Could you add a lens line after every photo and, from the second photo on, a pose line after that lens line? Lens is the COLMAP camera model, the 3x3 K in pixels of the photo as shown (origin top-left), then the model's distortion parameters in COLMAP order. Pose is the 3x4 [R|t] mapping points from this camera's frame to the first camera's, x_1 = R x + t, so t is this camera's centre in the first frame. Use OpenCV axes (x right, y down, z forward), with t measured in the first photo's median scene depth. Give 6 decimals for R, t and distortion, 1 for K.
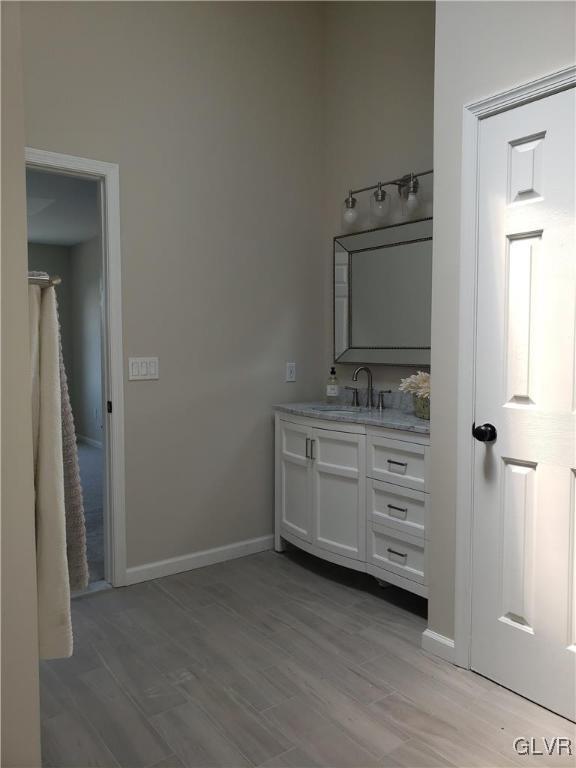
lens RADIAL K [[594.6, 0, 288.0], [0, 594.6, 384.0], [0, 0, 1]] dist [0.098405, -0.170073]
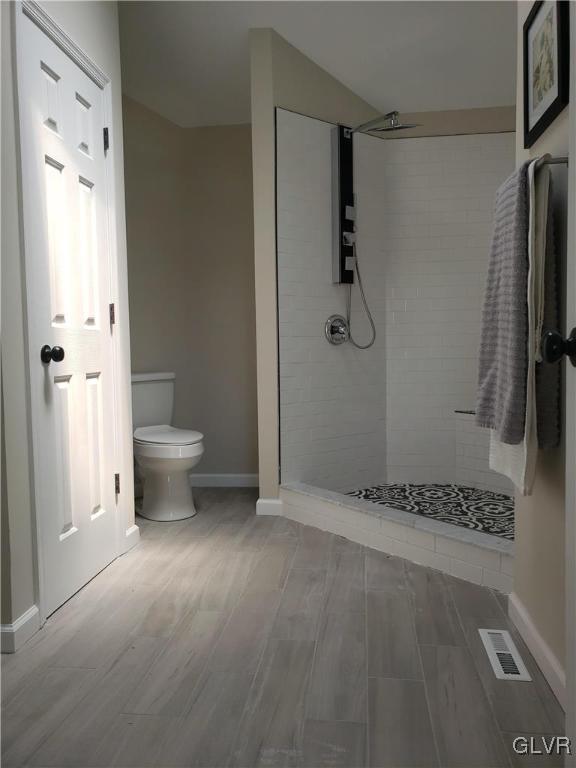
lens RADIAL K [[594.6, 0, 288.0], [0, 594.6, 384.0], [0, 0, 1]] dist [0.098405, -0.170073]
pose [[-0.716006, -0.028914, 0.697495, -0.646676], [0.070515, 0.991036, 0.113469, 0.047951], [-0.694523, 0.130429, -0.707549, 1.488508]]
